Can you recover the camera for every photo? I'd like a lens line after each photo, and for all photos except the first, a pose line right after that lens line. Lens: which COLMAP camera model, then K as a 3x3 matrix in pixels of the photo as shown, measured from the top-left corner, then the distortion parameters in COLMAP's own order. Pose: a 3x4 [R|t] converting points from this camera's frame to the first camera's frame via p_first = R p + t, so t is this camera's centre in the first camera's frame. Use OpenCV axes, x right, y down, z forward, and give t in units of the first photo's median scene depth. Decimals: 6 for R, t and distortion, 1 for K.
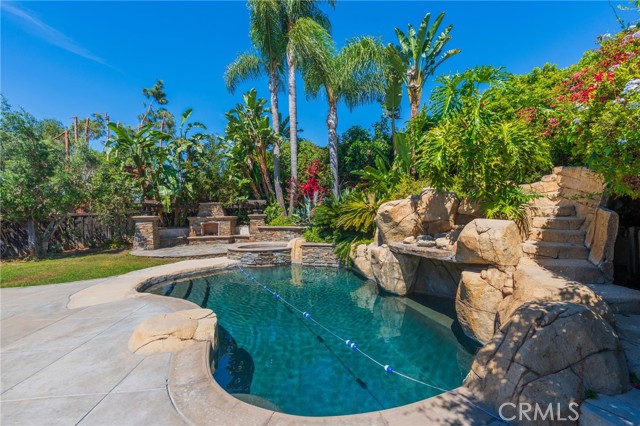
lens RADIAL K [[250.0, 0, 335.5], [0, 250.0, 212.2], [0, 0, 1]] dist [-0.000139, -0.000070]
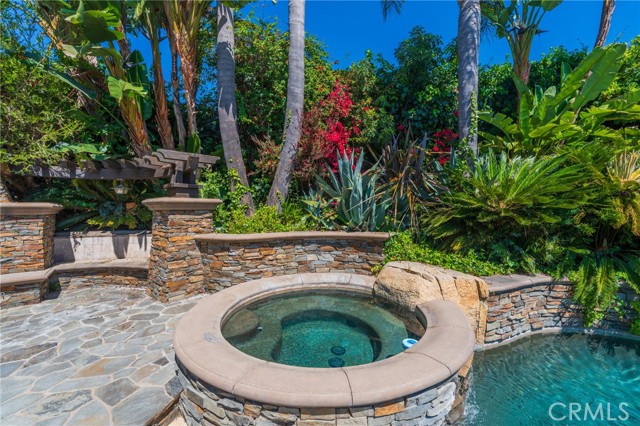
lens RADIAL K [[239.6, 0, 303.0], [0, 239.6, 210.0], [0, 0, 1]] dist [-0.000081, -0.000022]
pose [[0.799902, 0.009495, 0.600056, -0.401771], [-0.014412, 0.999890, 0.003389, 0.021330], [-0.599958, -0.011359, 0.799951, 0.699342]]
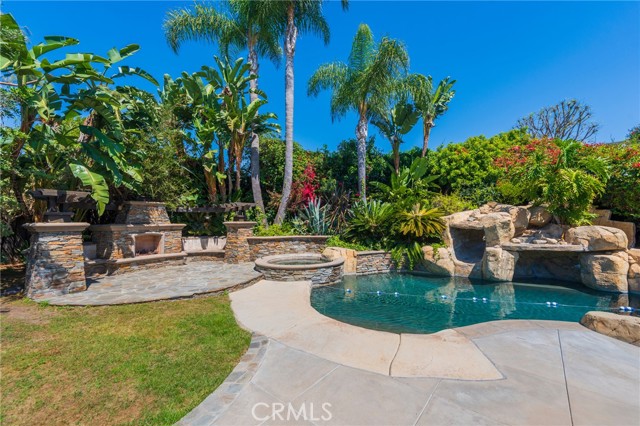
lens RADIAL K [[245.6, 0, 303.7], [0, 245.6, 212.6], [0, 0, 1]] dist [-0.000172, -0.000029]
pose [[0.758529, 0.033914, 0.650756, -0.699758], [-0.011531, 0.999187, -0.038632, 0.008764], [-0.651537, 0.021800, 0.758303, 0.329581]]
